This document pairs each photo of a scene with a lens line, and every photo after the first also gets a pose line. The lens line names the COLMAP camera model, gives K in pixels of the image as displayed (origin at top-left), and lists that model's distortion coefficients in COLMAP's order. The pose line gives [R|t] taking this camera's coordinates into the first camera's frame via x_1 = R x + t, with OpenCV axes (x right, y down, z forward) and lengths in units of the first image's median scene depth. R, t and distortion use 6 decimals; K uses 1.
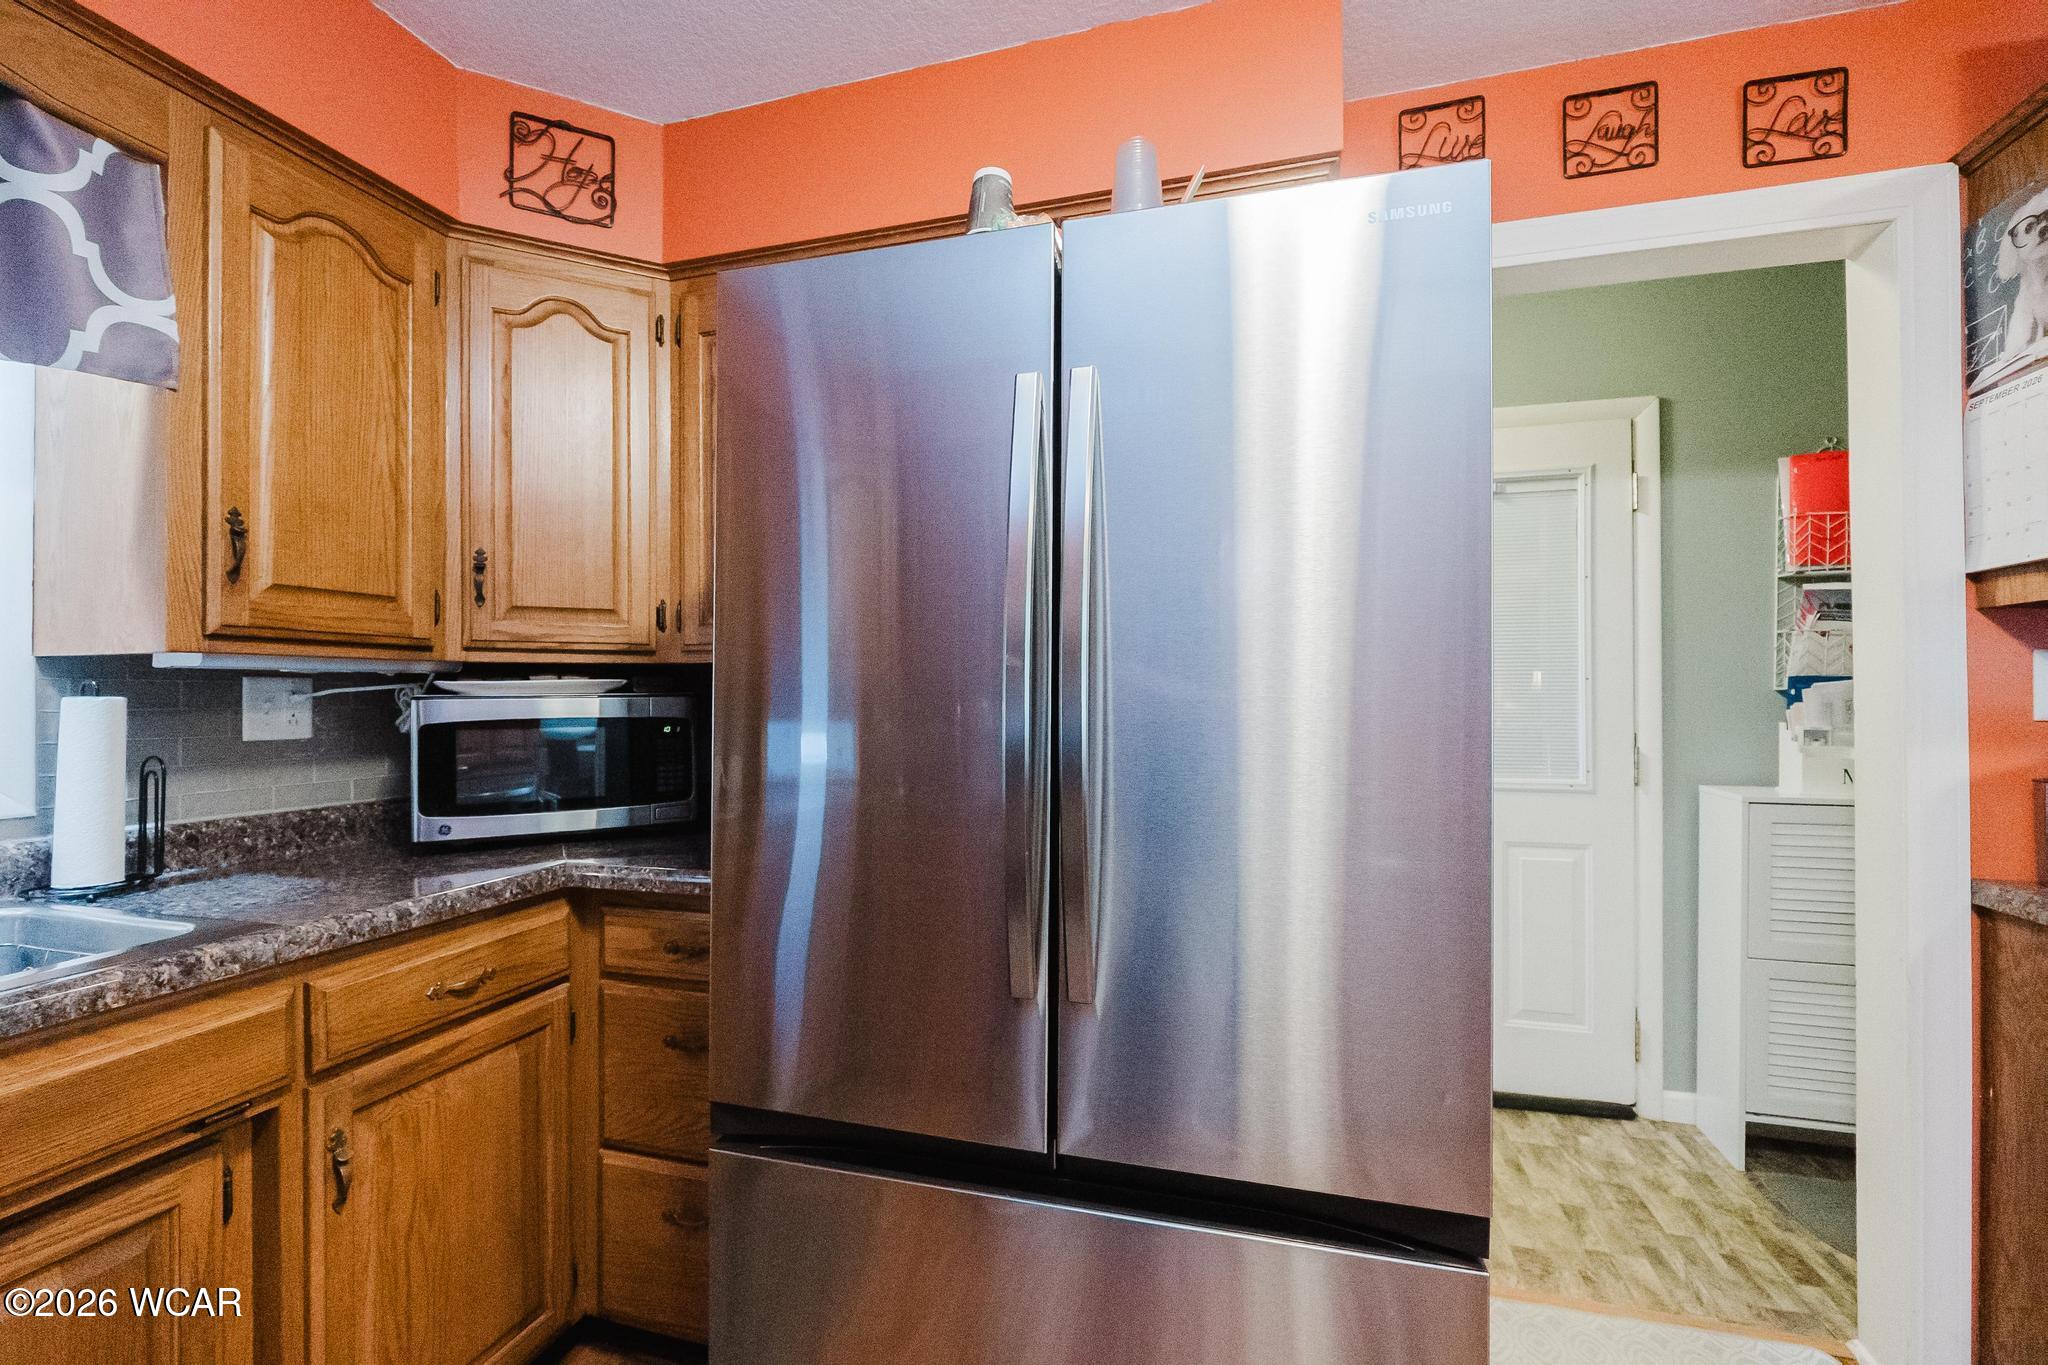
lens RADIAL K [[894.1, 0, 1024.0], [0, 894.1, 682.5], [0, 0, 1]] dist [-0.000916, -0.000279]
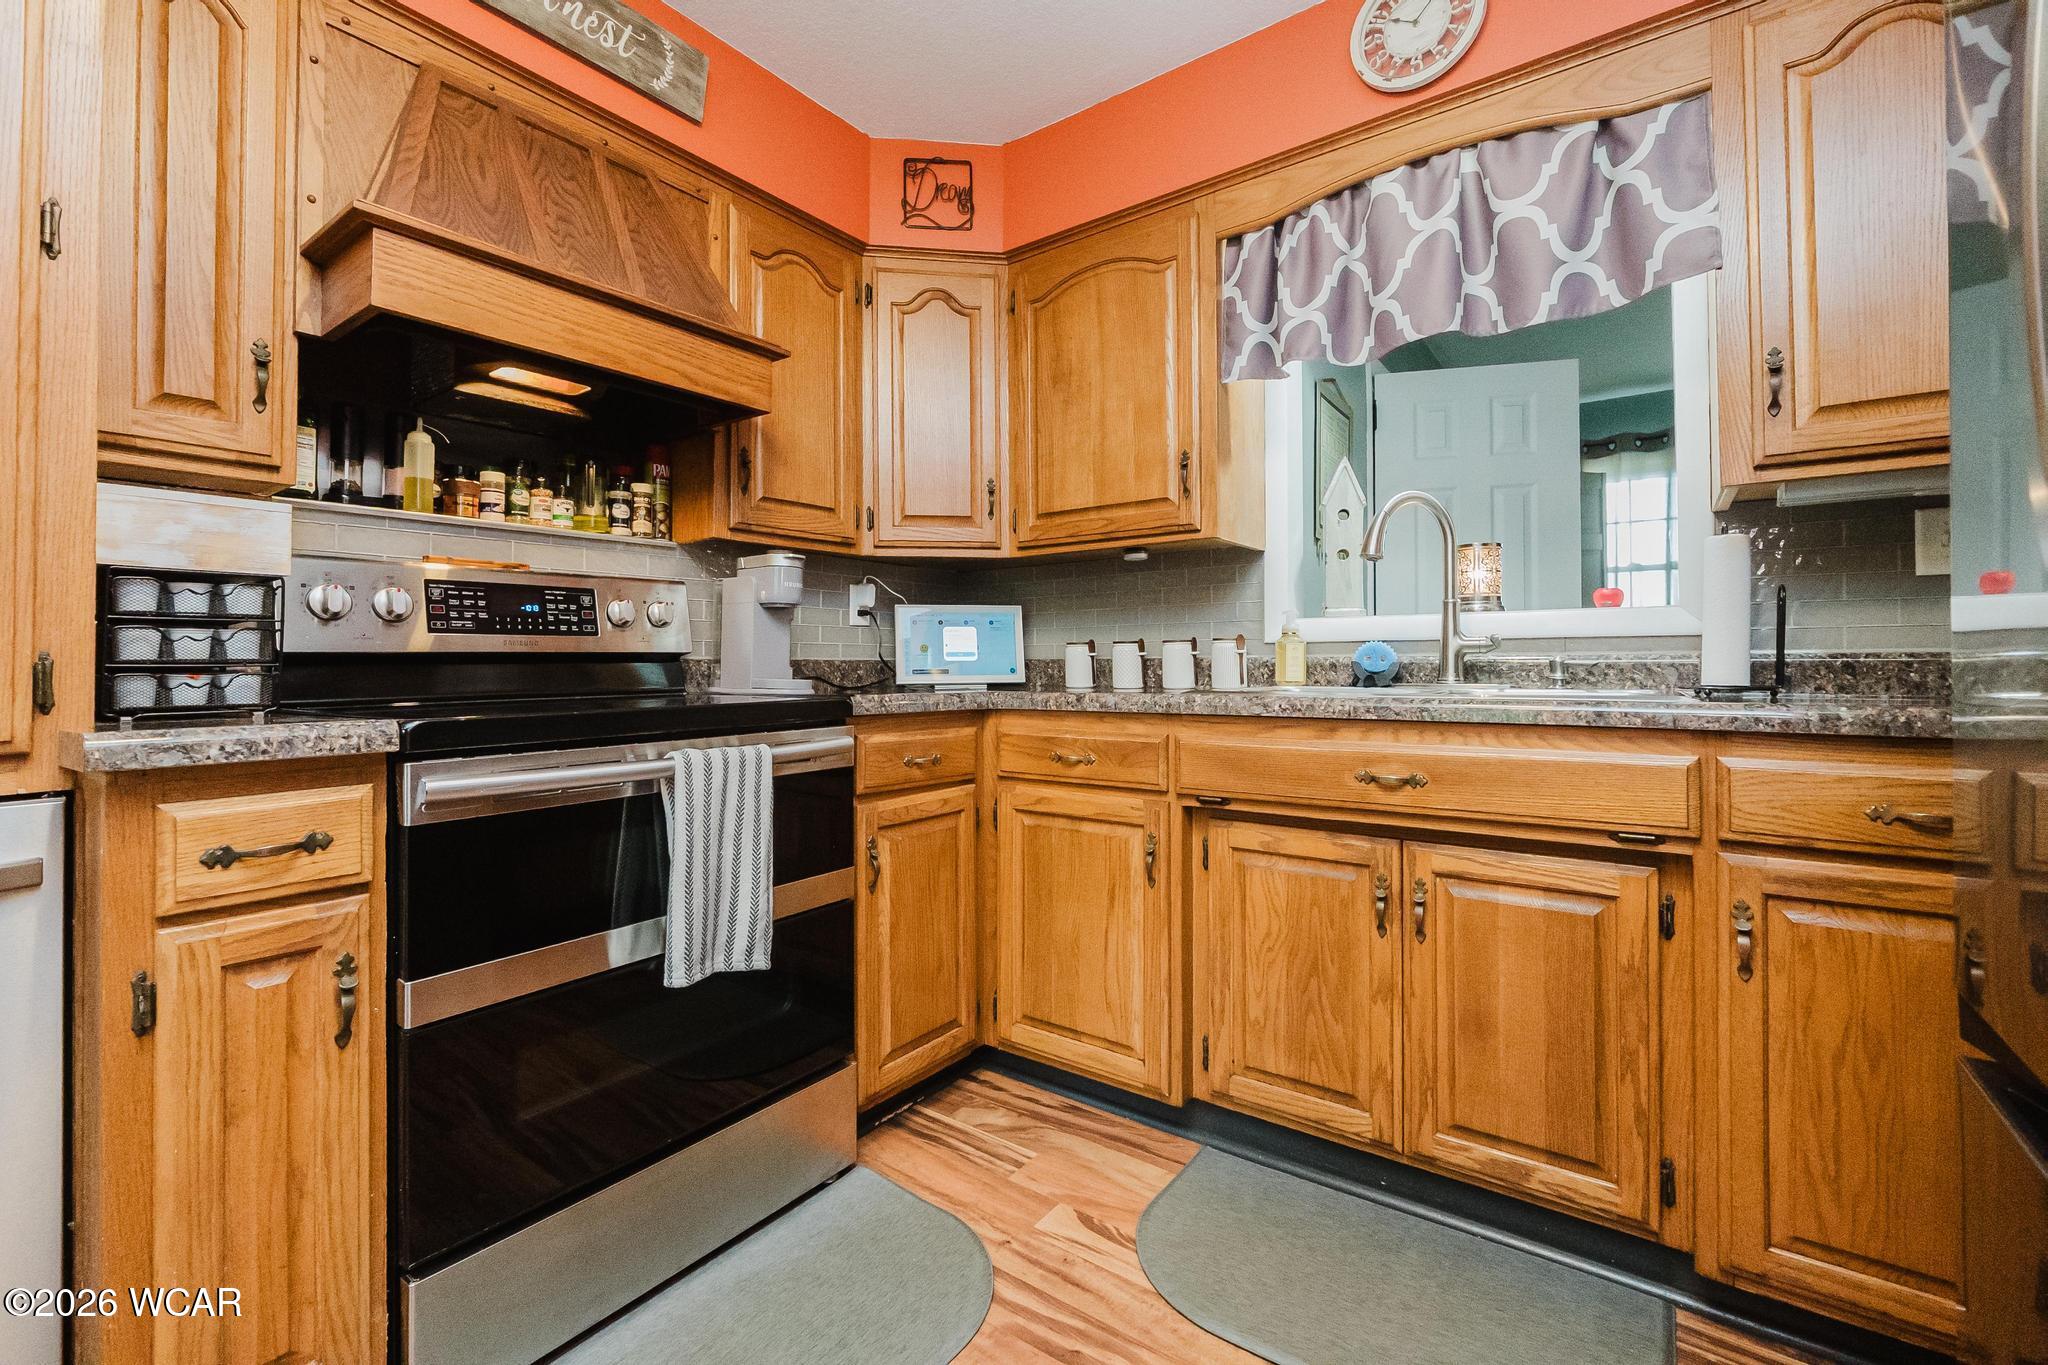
lens RADIAL K [[862.6, 0, 991.4], [0, 862.6, 665.7], [0, 0, 1]] dist [-0.002382, -0.000254]
pose [[-0.365151, 0.005466, -0.930932, 0.479229], [0.008973, 0.999957, 0.002352, 0.192581], [0.930905, -0.007494, -0.365184, 0.499645]]
